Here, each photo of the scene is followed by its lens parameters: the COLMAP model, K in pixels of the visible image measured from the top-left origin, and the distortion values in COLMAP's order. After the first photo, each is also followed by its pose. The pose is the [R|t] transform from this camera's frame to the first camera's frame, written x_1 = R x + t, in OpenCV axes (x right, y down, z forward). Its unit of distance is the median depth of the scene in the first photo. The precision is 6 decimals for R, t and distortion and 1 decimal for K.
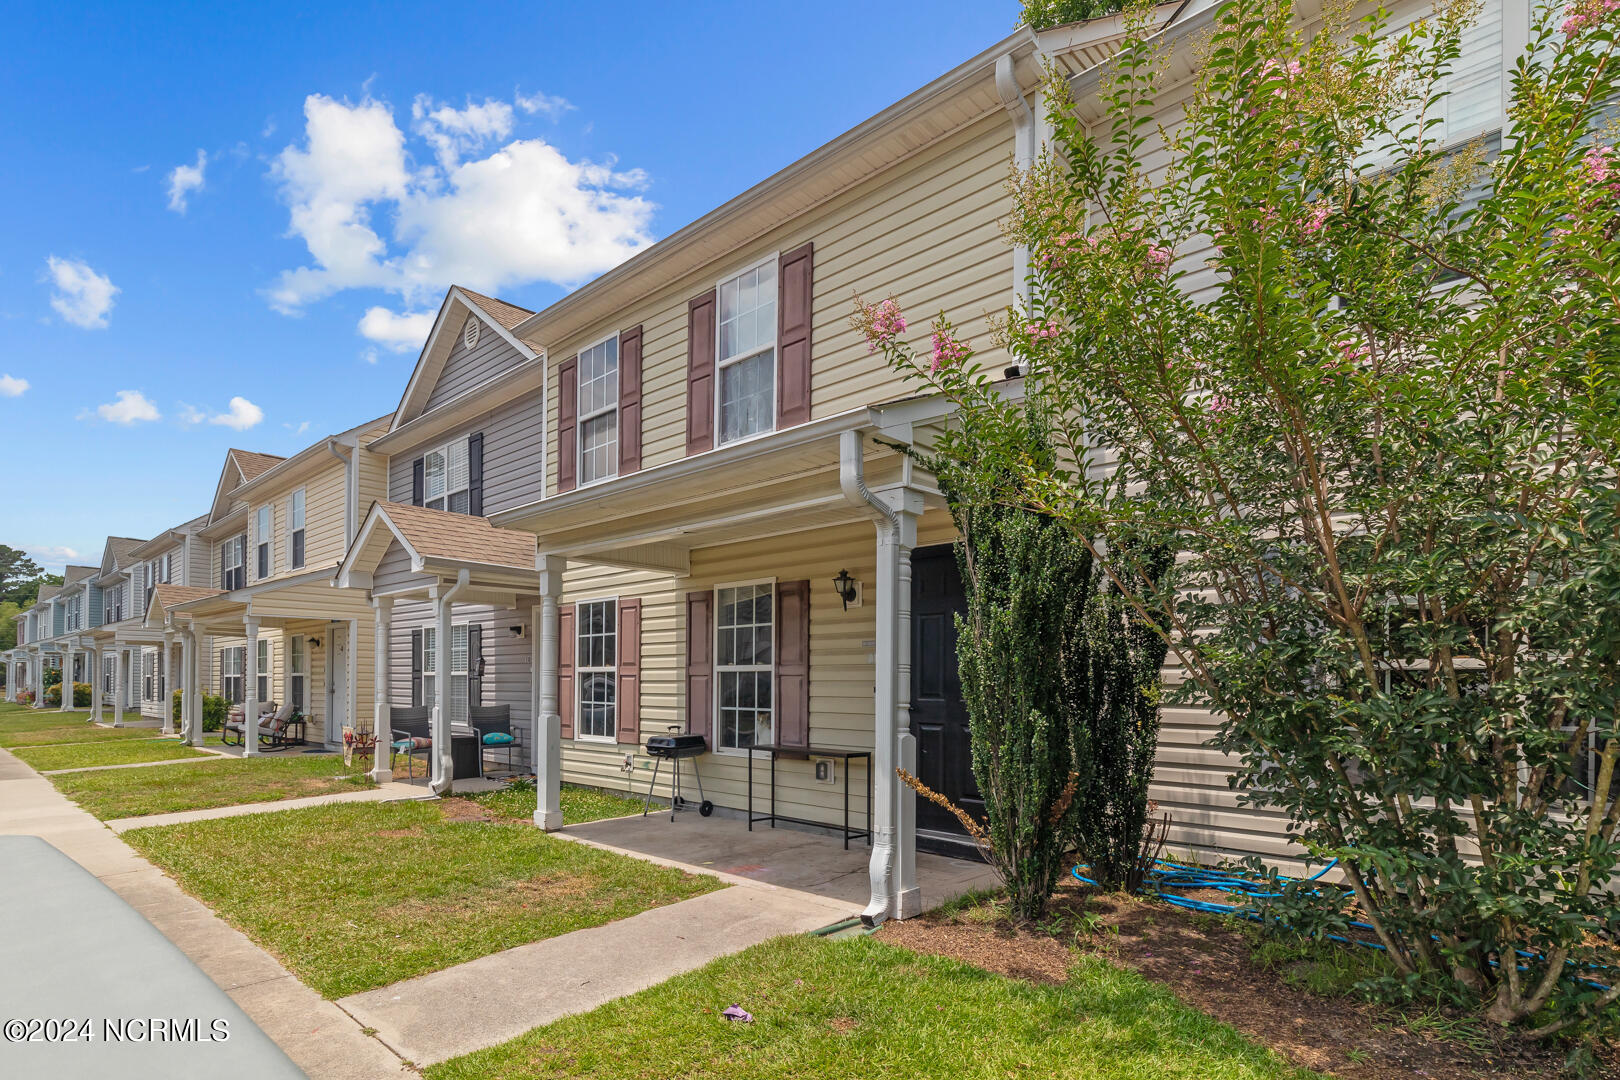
lens RADIAL K [[750.0, 0, 811.6], [0, 750.0, 679.1], [0, 0, 1]] dist [0.001080, 0.000261]
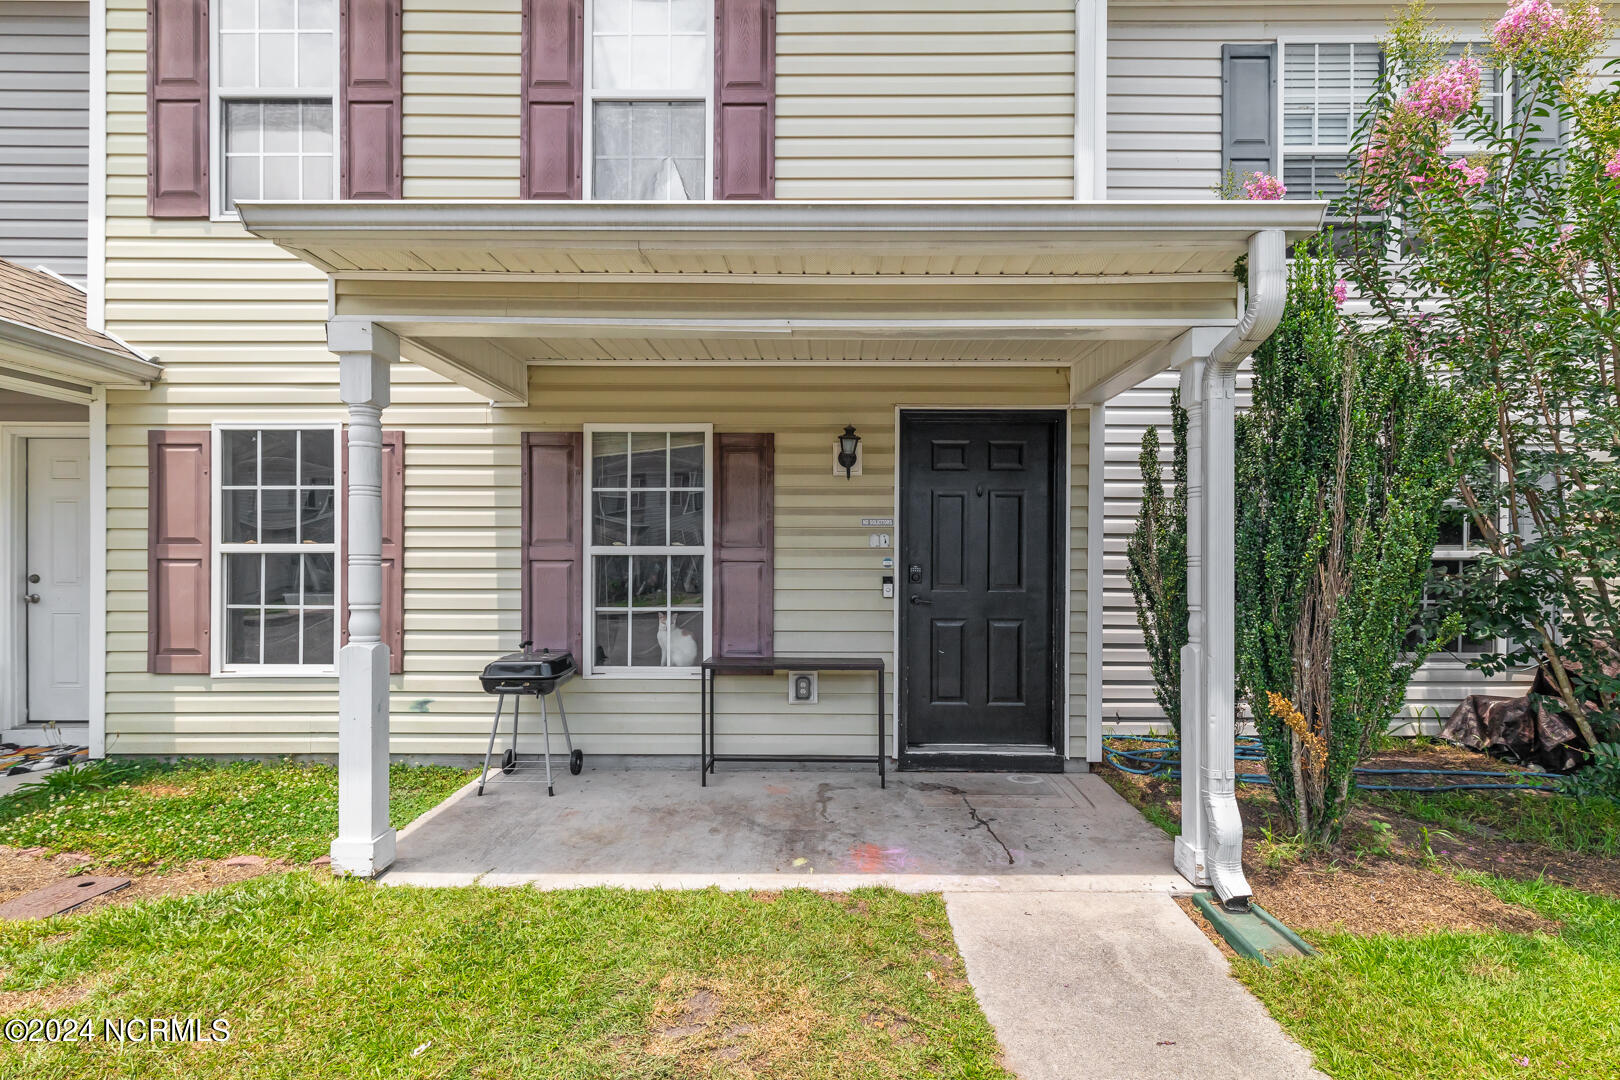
lens RADIAL K [[756.2, 0, 807.1], [0, 756.2, 571.0], [0, 0, 1]] dist [0.000324, -0.000429]
pose [[0.762447, -0.007263, 0.647010, -0.413325], [-0.002514, 0.999896, 0.014187, -0.005545], [-0.647046, -0.012444, 0.762349, 0.358232]]
